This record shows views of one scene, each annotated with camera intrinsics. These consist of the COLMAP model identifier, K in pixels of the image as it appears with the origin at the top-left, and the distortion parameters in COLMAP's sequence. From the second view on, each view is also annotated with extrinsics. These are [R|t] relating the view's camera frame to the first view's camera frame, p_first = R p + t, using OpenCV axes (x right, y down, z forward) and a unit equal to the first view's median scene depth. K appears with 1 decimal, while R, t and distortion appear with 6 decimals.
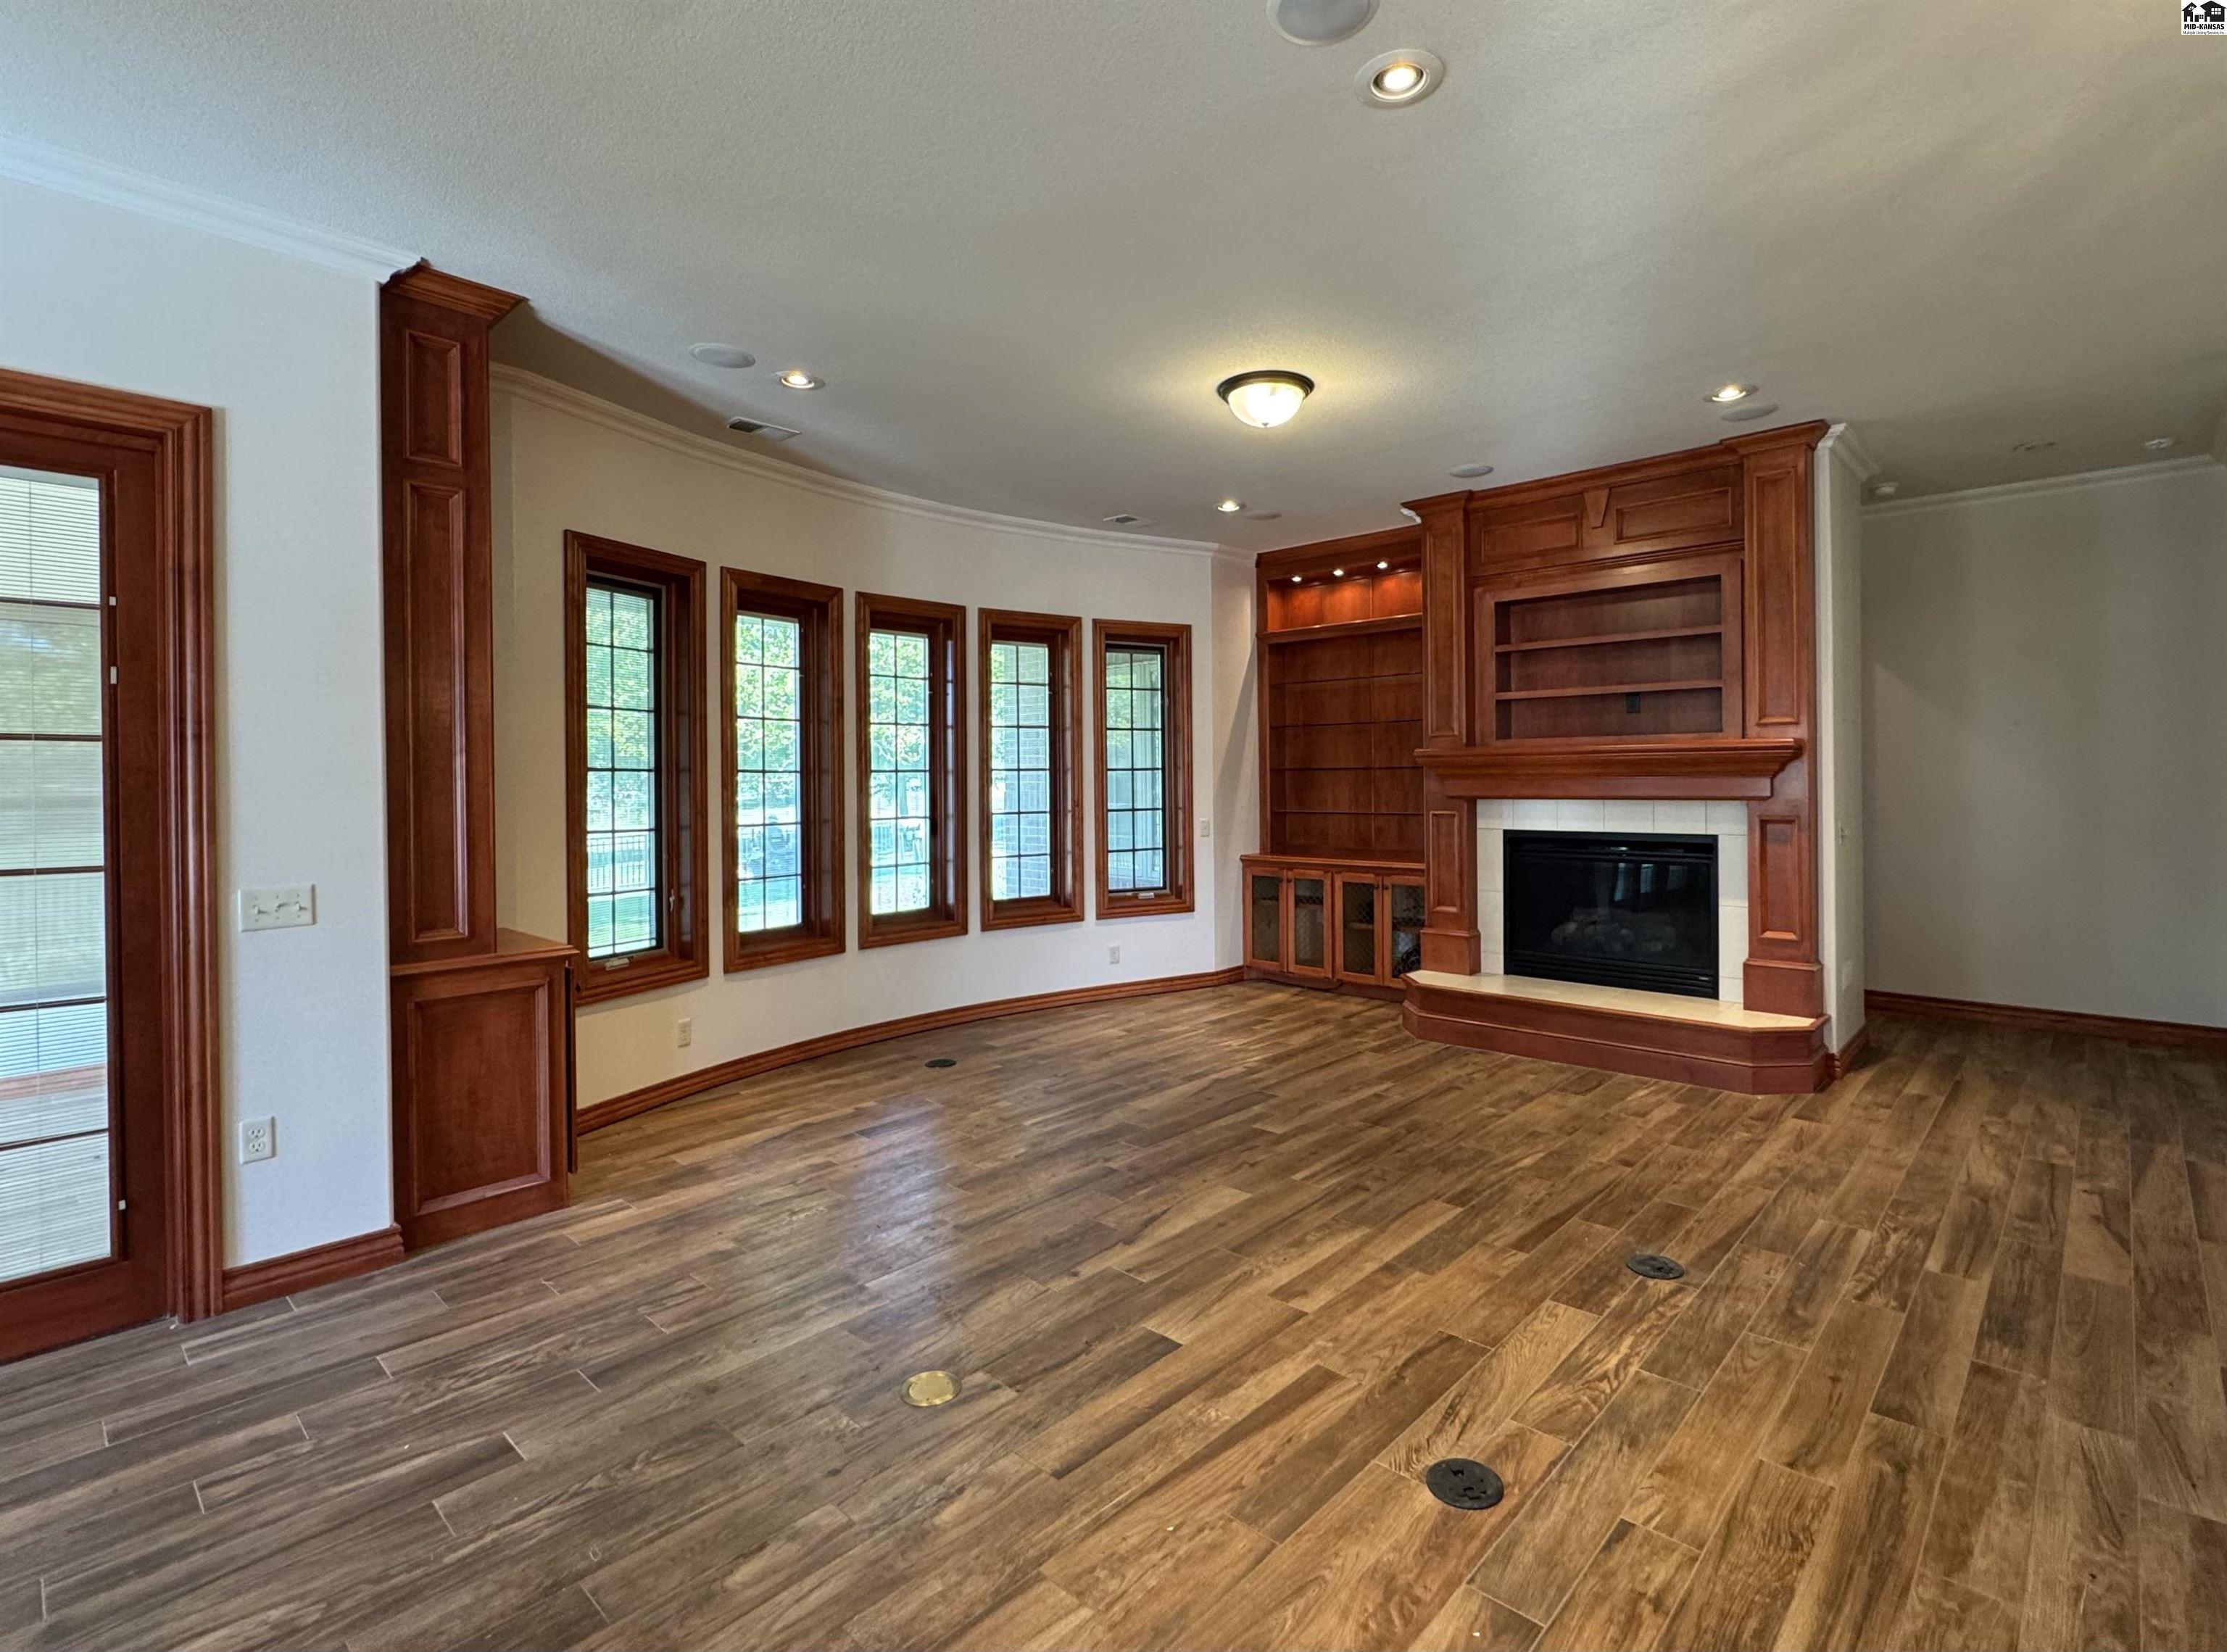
lens RADIAL K [[1066.4, 0, 1163.8], [0, 1066.4, 781.2], [0, 0, 1]] dist [-0.008730, 0.003435]
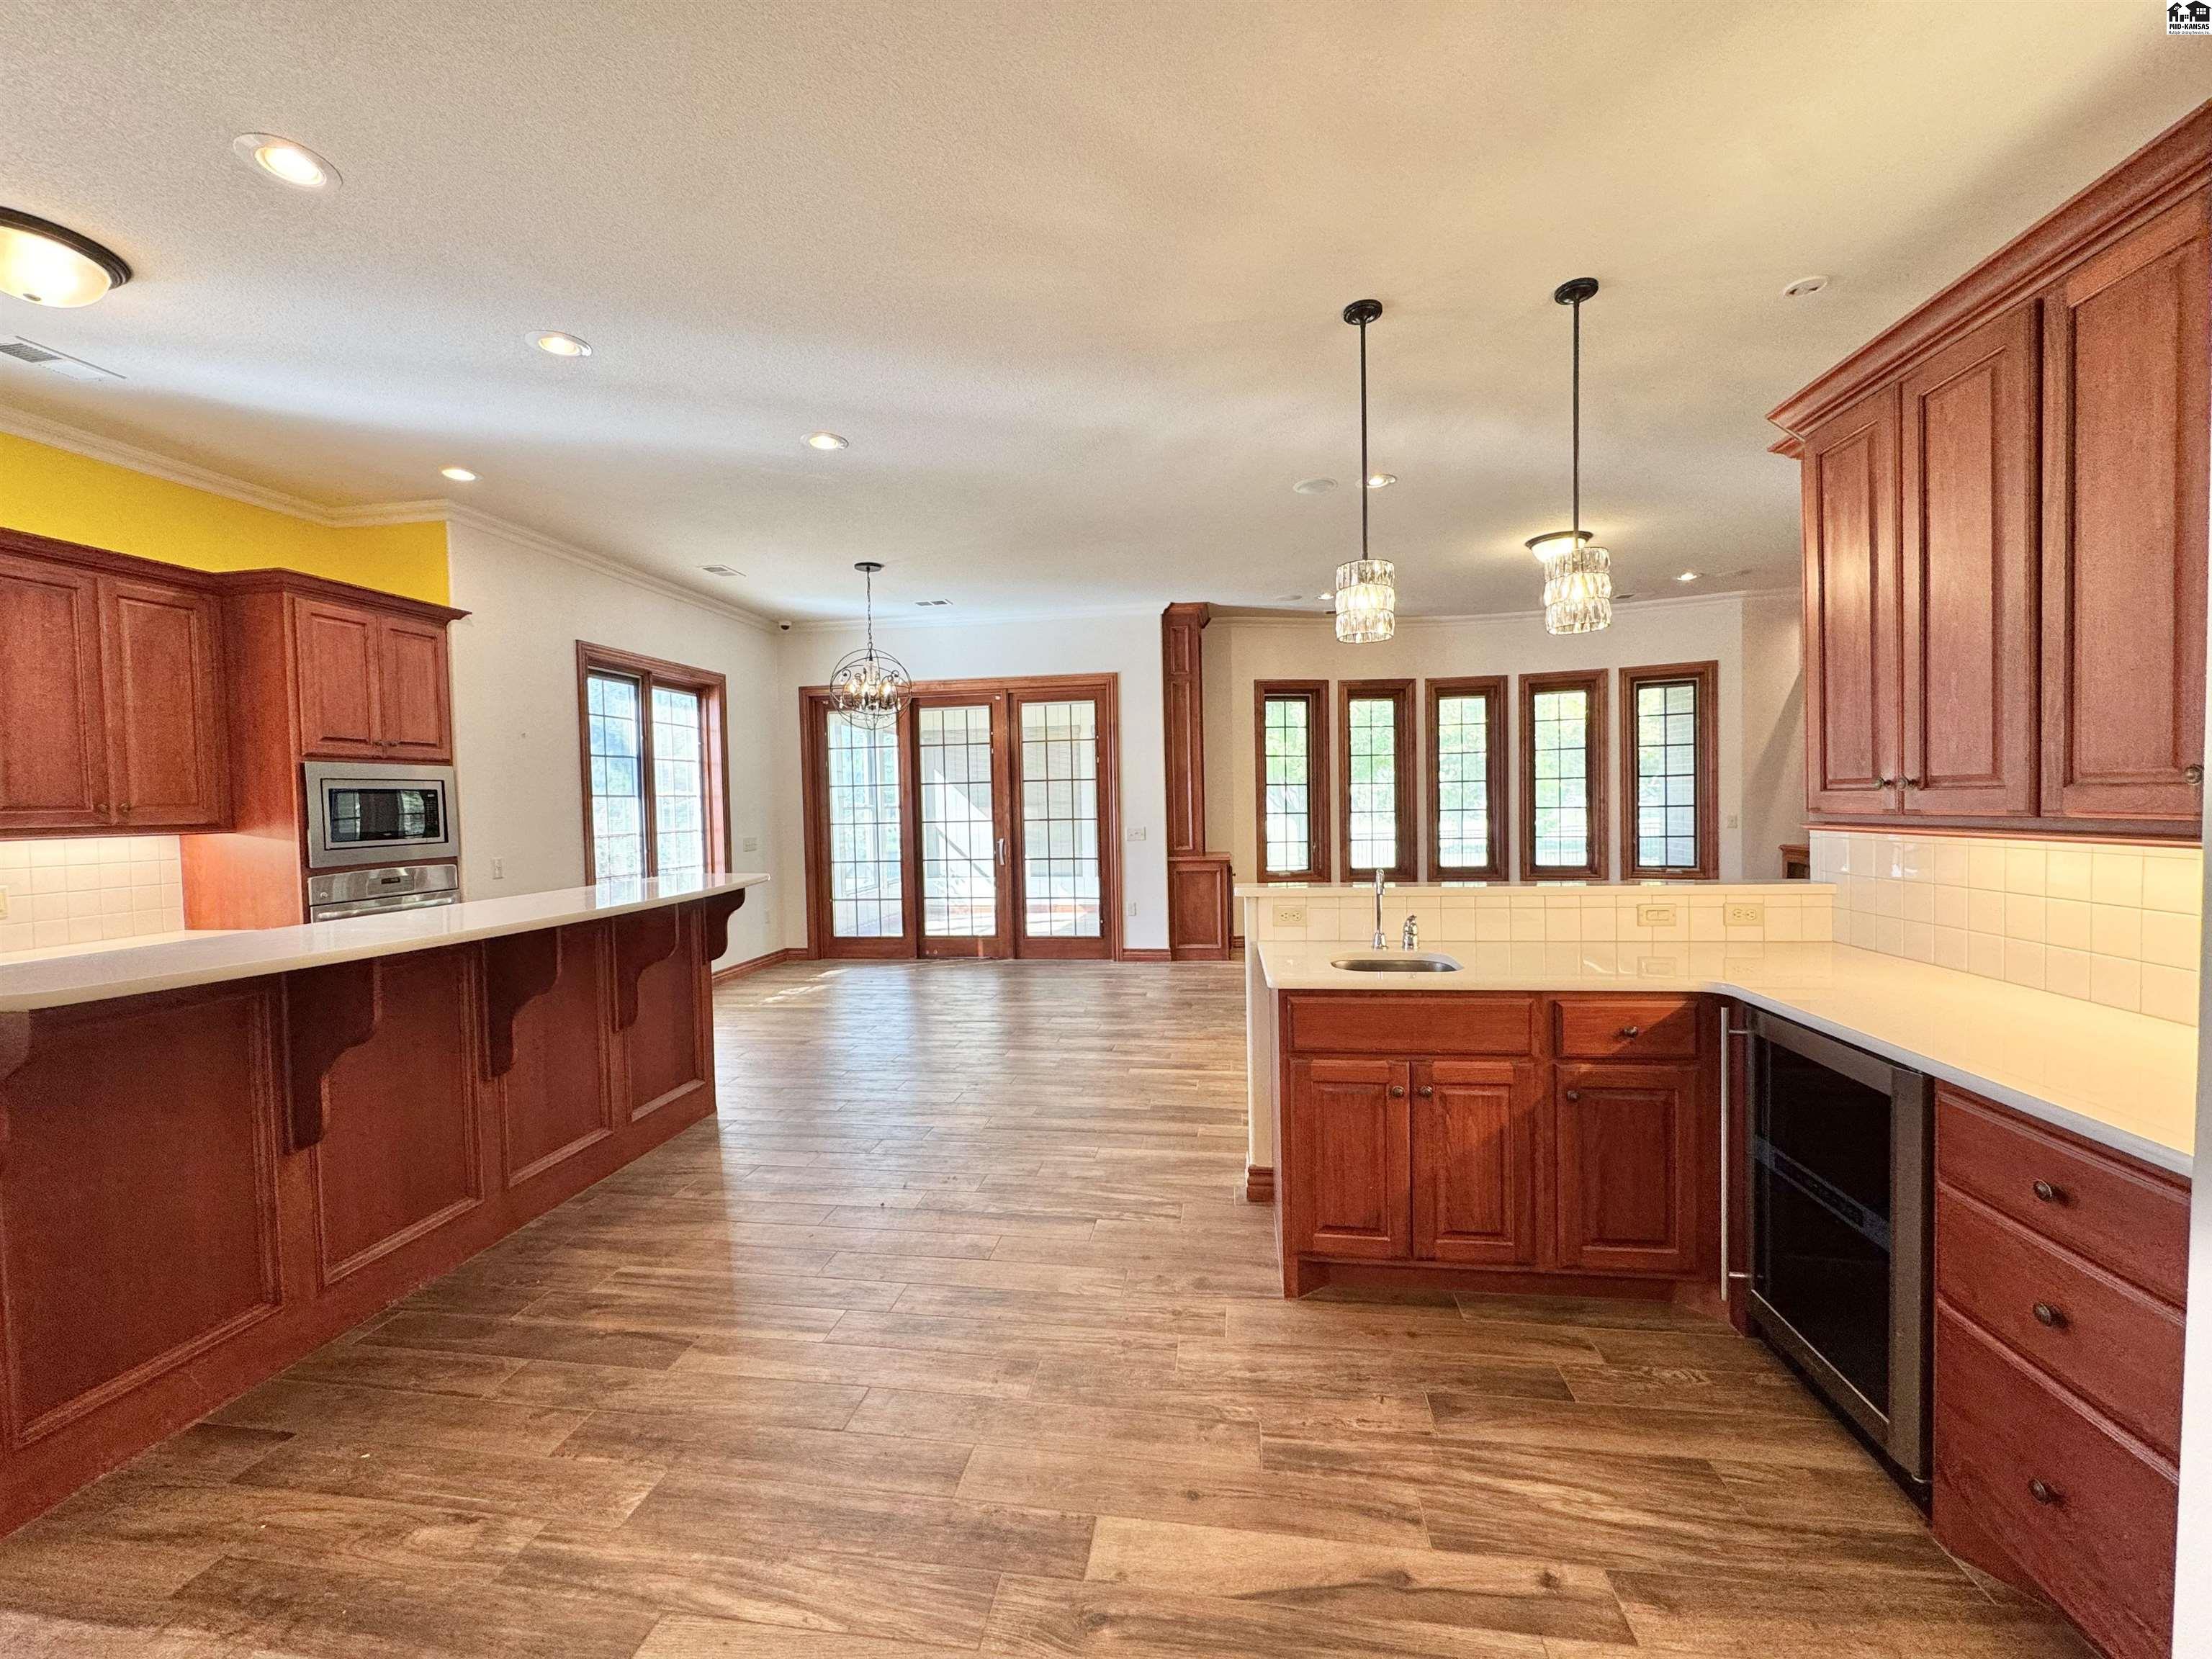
lens RADIAL K [[883.2, 0, 1101.9], [0, 883.2, 826.1], [0, 0, 1]] dist [-0.002475, 0.000089]
pose [[0.546702, 0.021195, -0.837059, 1.084874], [0.013799, 0.999316, 0.034316, 0.008459], [0.837213, -0.030311, 0.546036, -0.402864]]
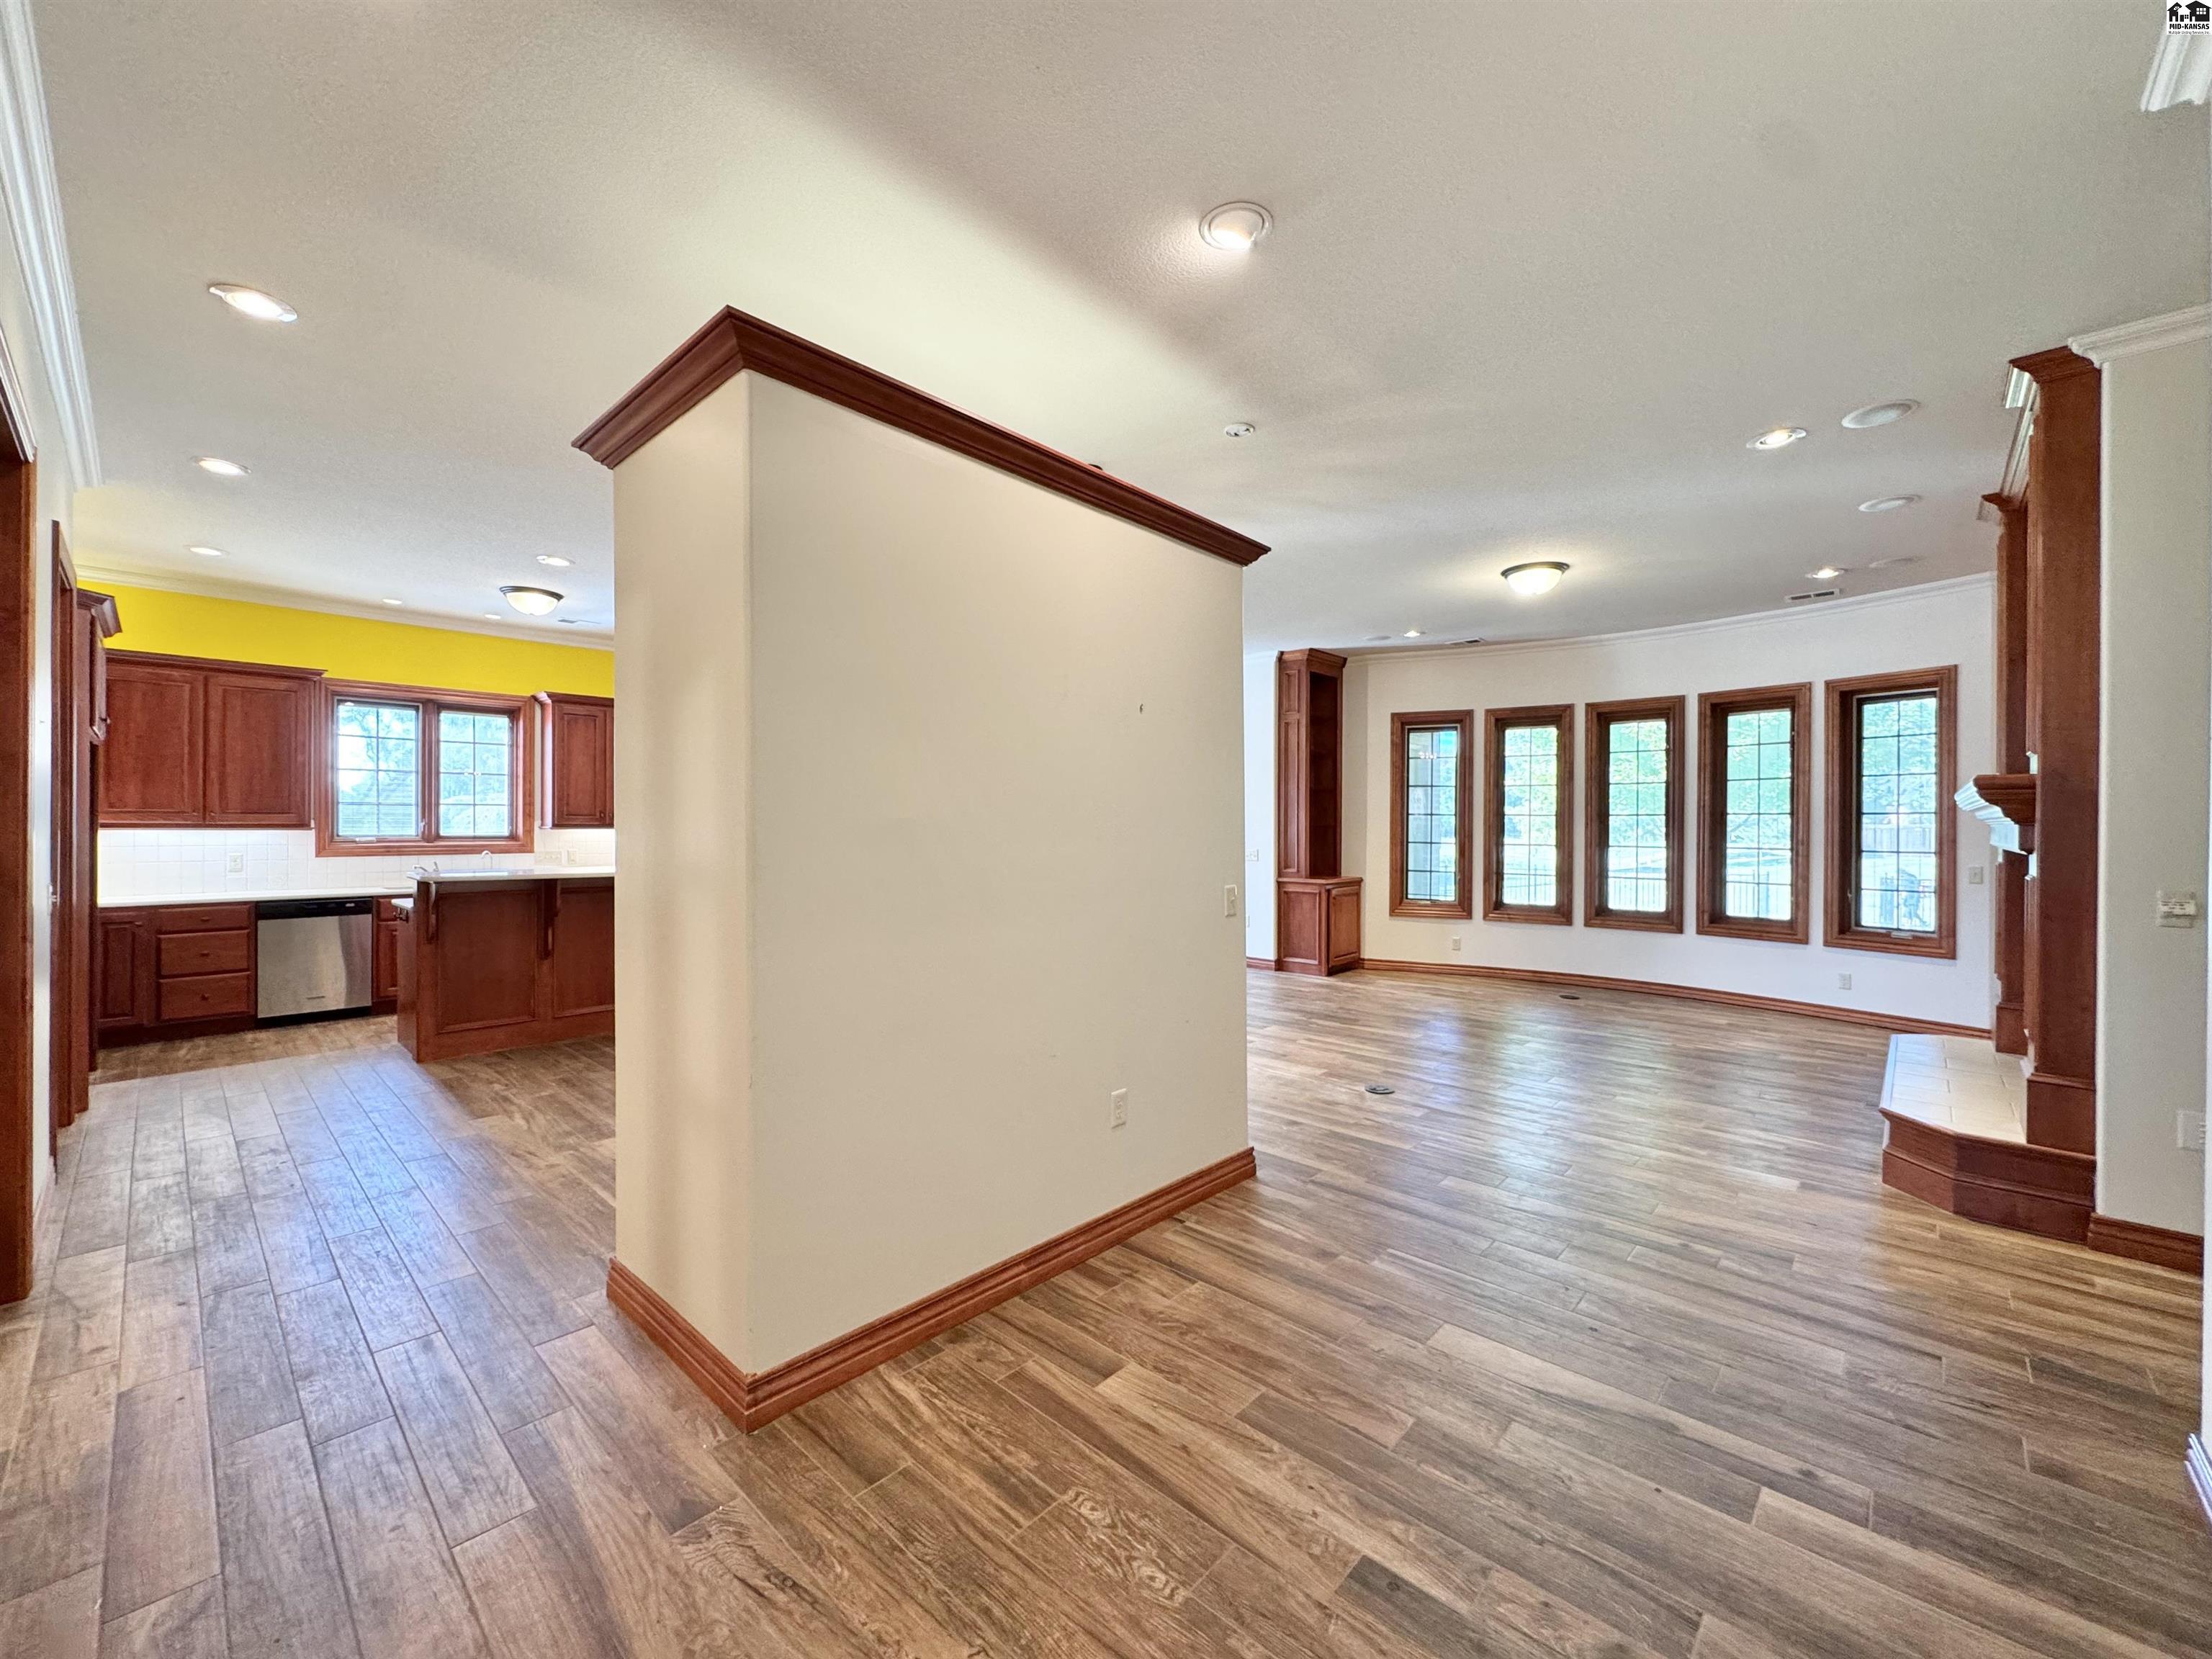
lens RADIAL K [[883.2, 0, 1101.7], [0, 883.2, 827.5], [0, 0, 1]] dist [-0.002475, 0.000089]
pose [[-0.019602, 0.013862, -0.999712, 1.816282], [-0.008853, 0.999862, 0.014037, -0.006171], [0.999769, 0.009126, -0.019477, 0.508309]]
